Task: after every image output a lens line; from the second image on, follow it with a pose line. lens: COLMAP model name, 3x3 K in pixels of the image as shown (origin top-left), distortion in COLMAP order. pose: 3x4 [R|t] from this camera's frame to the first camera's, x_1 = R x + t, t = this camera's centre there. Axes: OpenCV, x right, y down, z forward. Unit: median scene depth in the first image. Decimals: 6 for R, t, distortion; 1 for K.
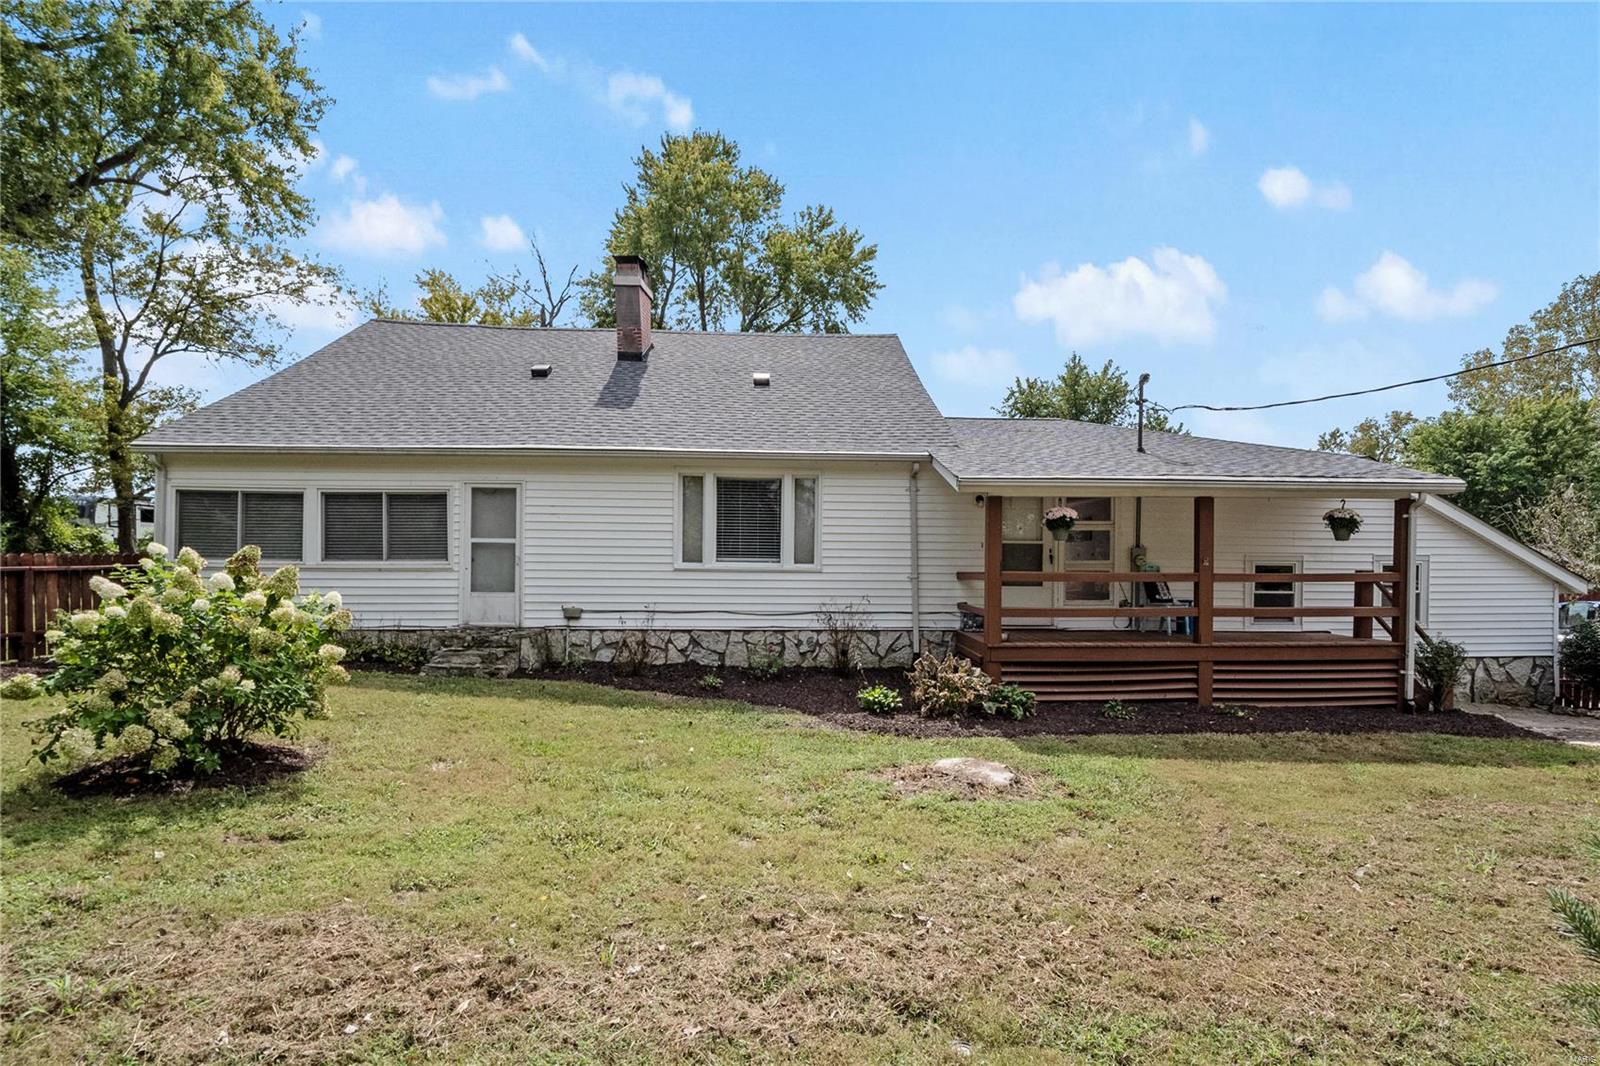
lens RADIAL K [[743.4, 0, 799.9], [0, 743.4, 569.0], [0, 0, 1]] dist [-0.007758, 0.000370]
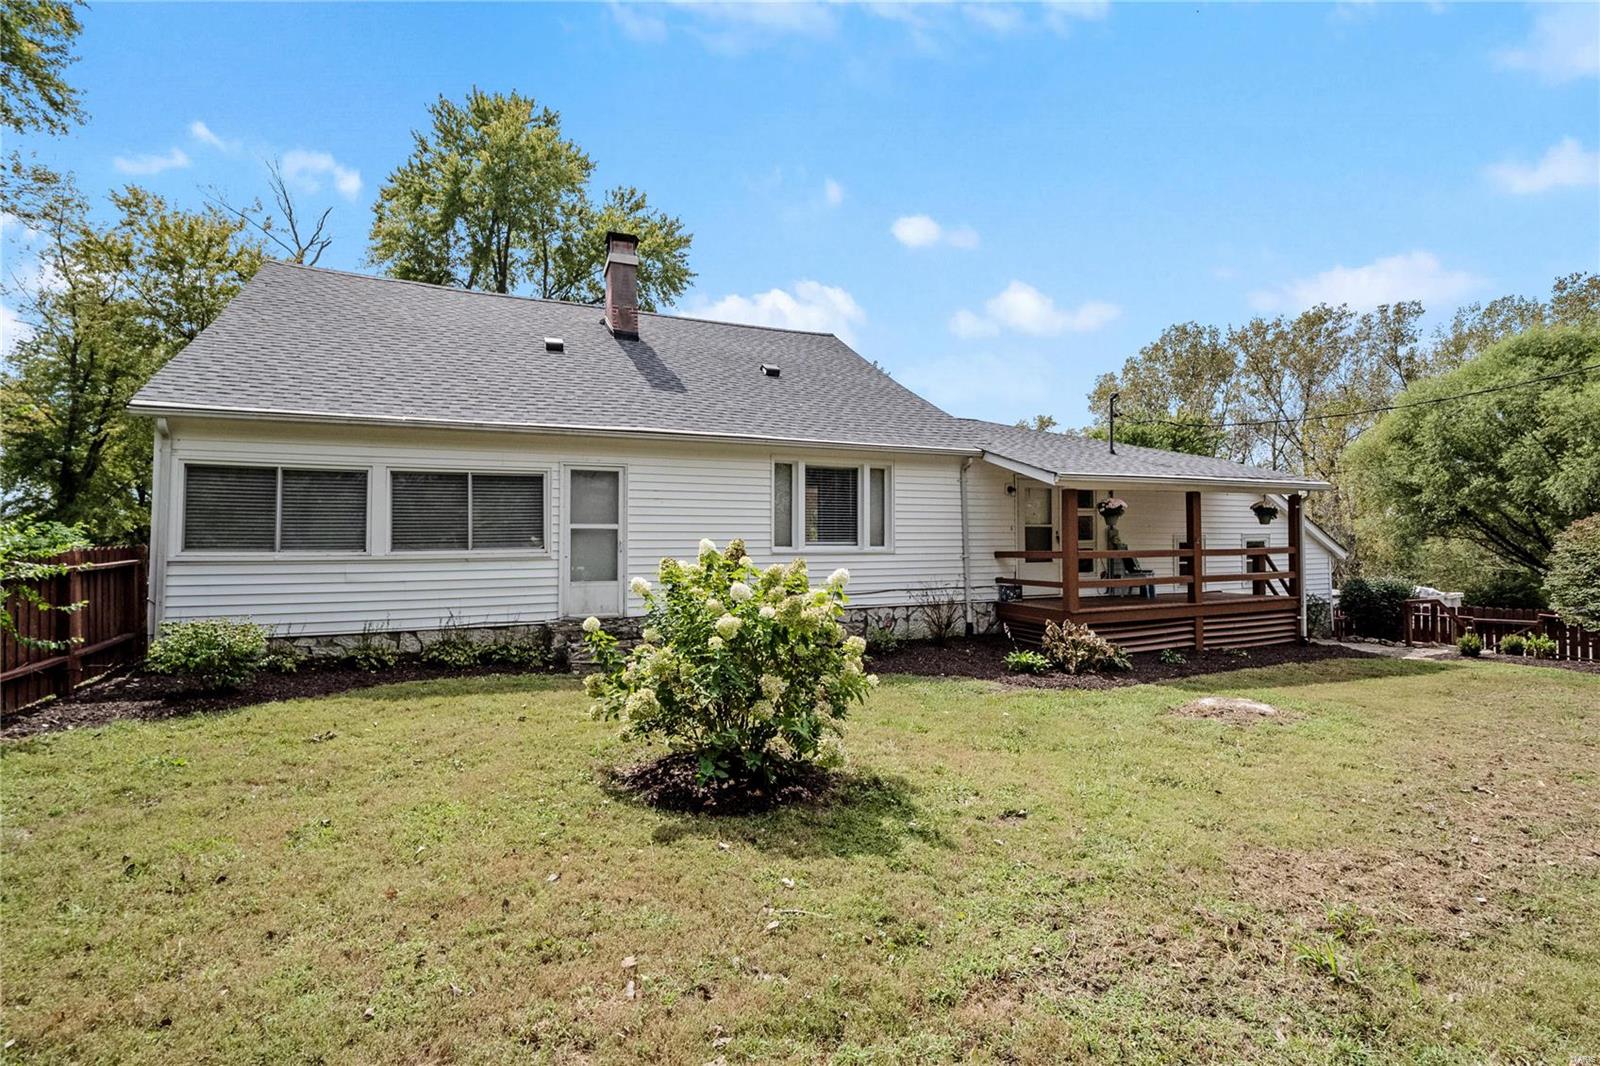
lens RADIAL K [[726.6, 0, 800.0], [0, 726.6, 533.0], [0, 0, 1]] dist [-0.010600, -0.000062]
pose [[0.932708, -0.007234, 0.360559, -0.500198], [0.013813, 0.999782, -0.015673, -0.011747], [-0.360367, 0.019599, 0.932605, 0.046238]]
